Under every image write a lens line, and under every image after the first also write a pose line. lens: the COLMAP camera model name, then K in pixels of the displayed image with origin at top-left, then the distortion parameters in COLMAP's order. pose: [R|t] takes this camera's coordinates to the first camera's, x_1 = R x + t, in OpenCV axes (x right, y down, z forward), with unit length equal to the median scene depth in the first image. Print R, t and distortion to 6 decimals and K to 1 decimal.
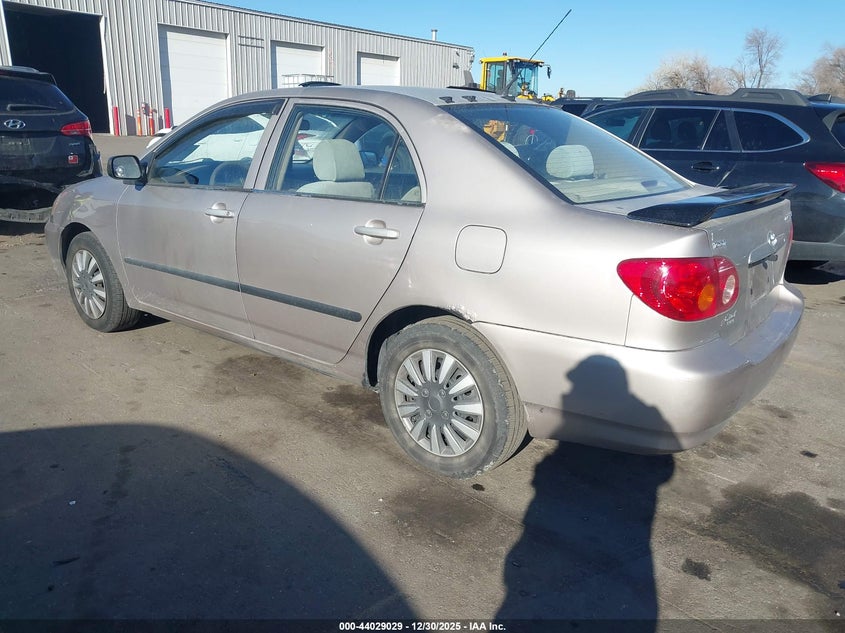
lens RADIAL K [[593.8, 0, 422.5], [0, 593.8, 316.5], [0, 0, 1]] dist [0.005574, 0.000749]
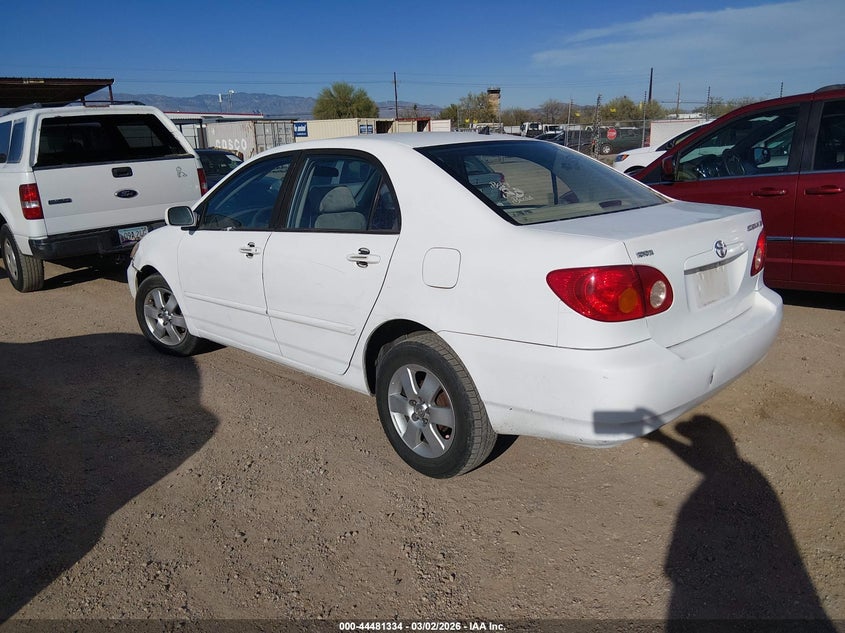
lens RADIAL K [[621.1, 0, 422.5], [0, 621.1, 316.5], [0, 0, 1]] dist [-0.002488, -0.001533]
pose [[0.982365, -0.027196, -0.184983, 0.268817], [0.013874, 0.997240, -0.072933, 0.065234], [0.186456, 0.069080, 0.980032, -0.174858]]
